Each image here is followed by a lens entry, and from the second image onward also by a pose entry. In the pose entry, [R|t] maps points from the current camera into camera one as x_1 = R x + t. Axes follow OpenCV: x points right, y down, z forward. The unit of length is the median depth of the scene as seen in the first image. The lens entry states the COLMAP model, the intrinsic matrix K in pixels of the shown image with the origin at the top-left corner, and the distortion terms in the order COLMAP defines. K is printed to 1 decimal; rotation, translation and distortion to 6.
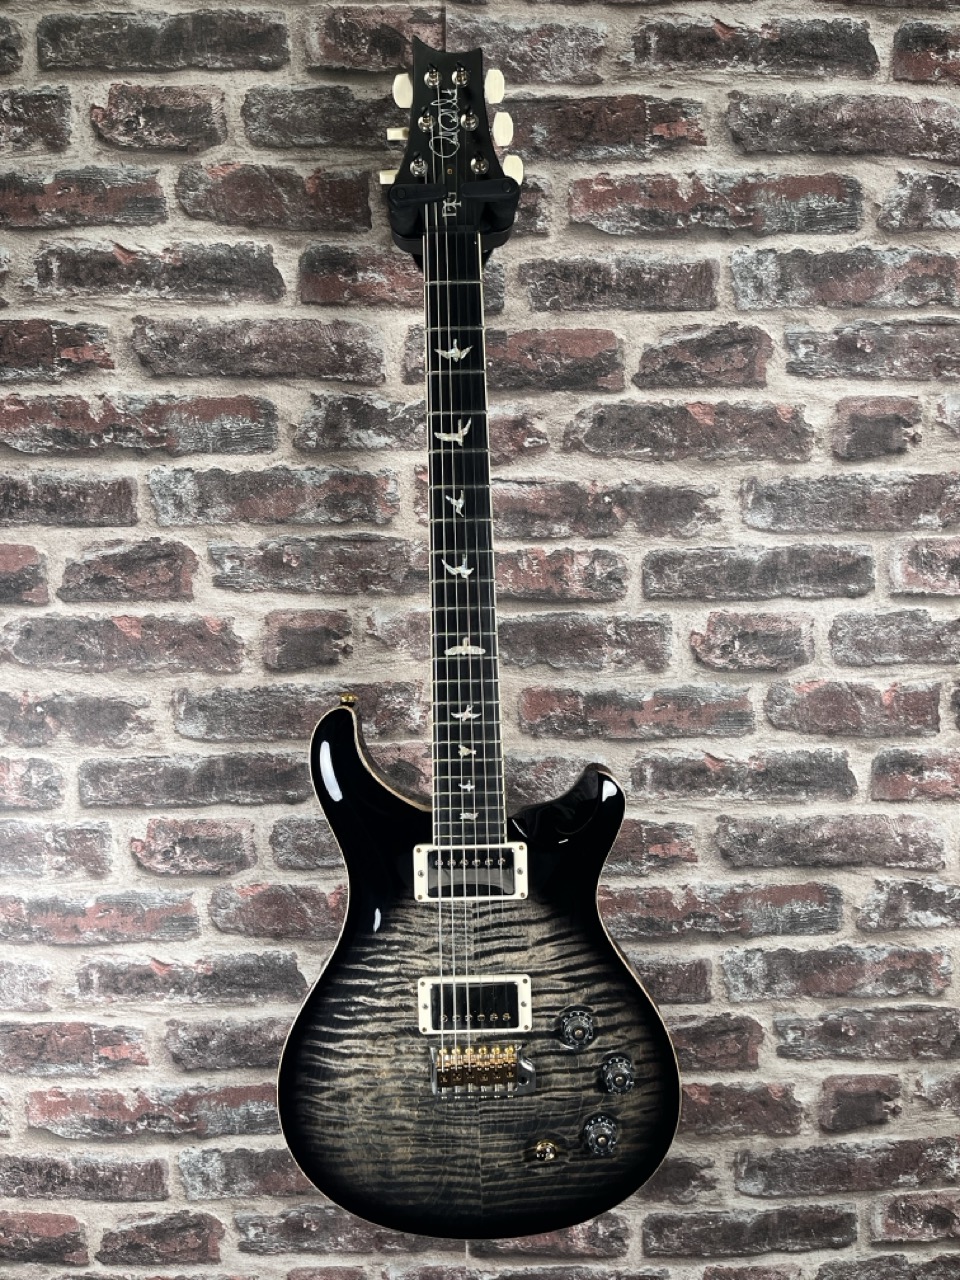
lens RADIAL K [[953.6, 0, 478.1], [0, 953.6, 638.1], [0, 0, 1]] dist [0.067643, -0.090760]
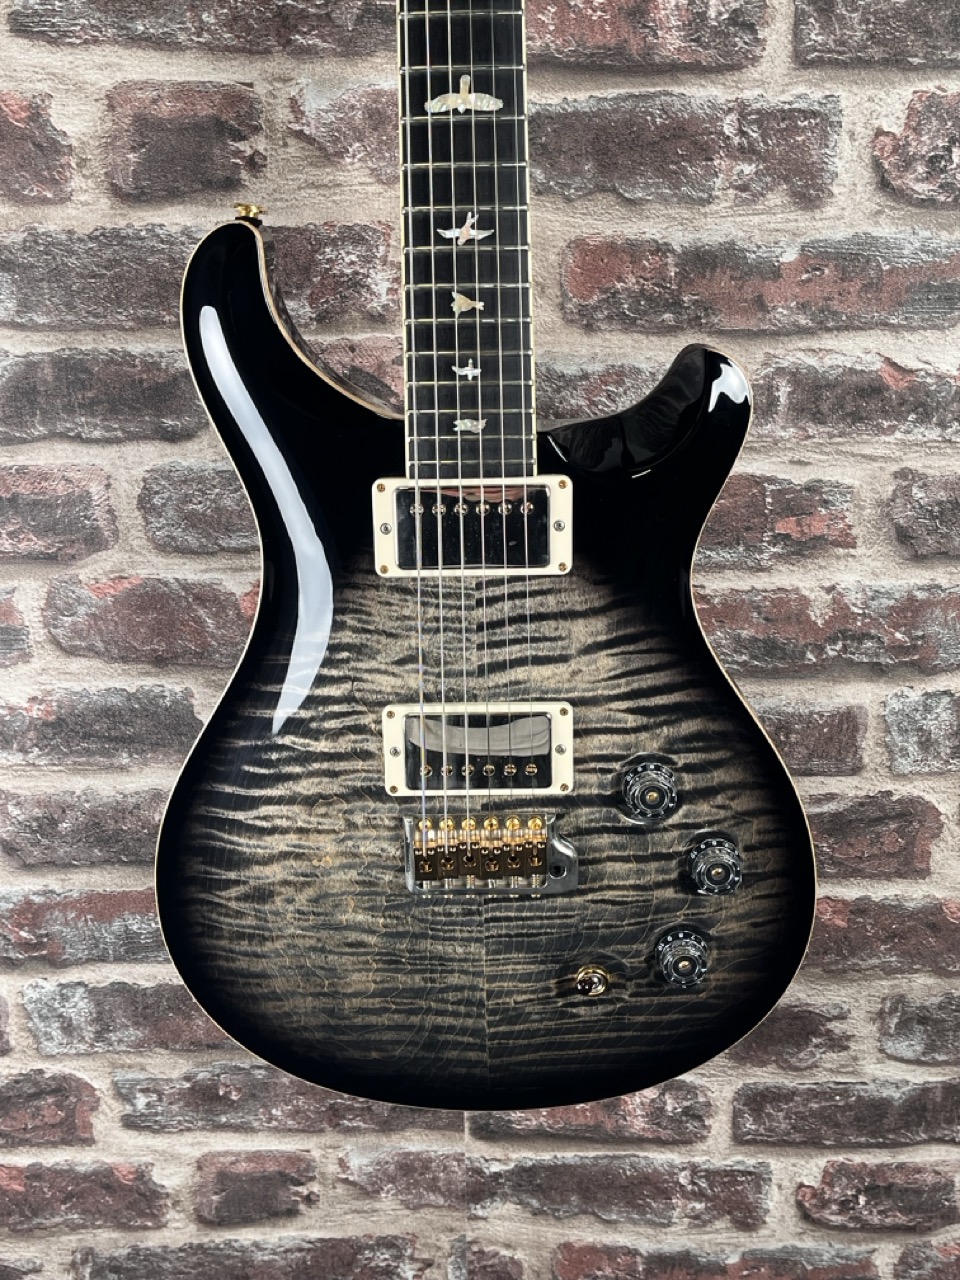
lens RADIAL K [[1292.2, 0, 480.1], [0, 1292.2, 635.3], [0, 0, 1]] dist [0.042213, -0.029871]
pose [[0.999875, 0.009847, -0.012400, 0.006637], [-0.007294, 0.981507, 0.191286, 0.155695], [0.014054, -0.191171, 0.981456, 0.226331]]
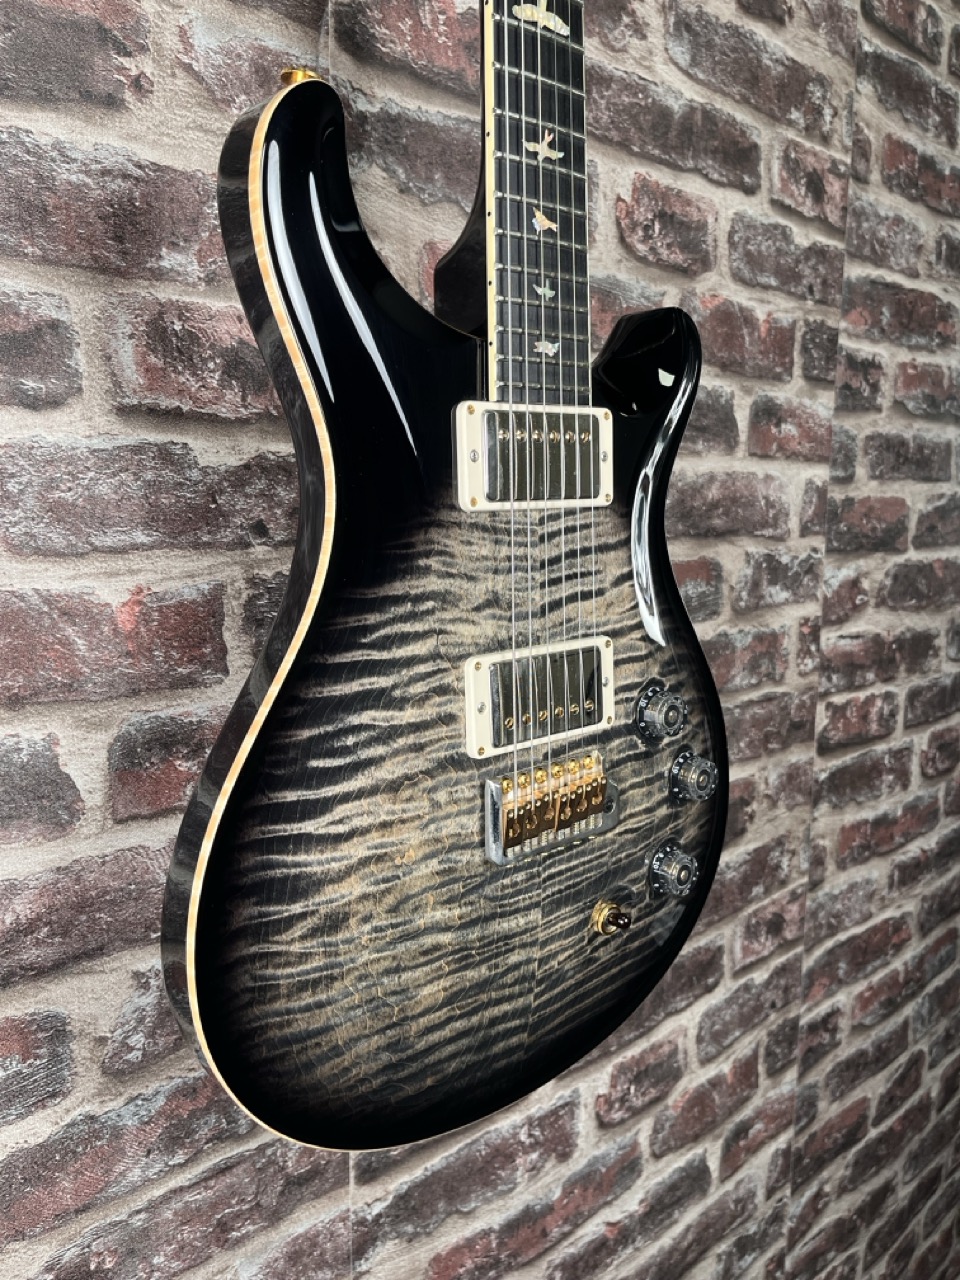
lens RADIAL K [[971.1, 0, 483.4], [0, 971.1, 636.5], [0, 0, 1]] dist [0.080969, -0.117292]
pose [[0.758953, -0.083044, 0.645828, -0.394325], [0.049815, 0.996332, 0.069573, 0.297096], [-0.649237, -0.020630, 0.760306, 0.568377]]
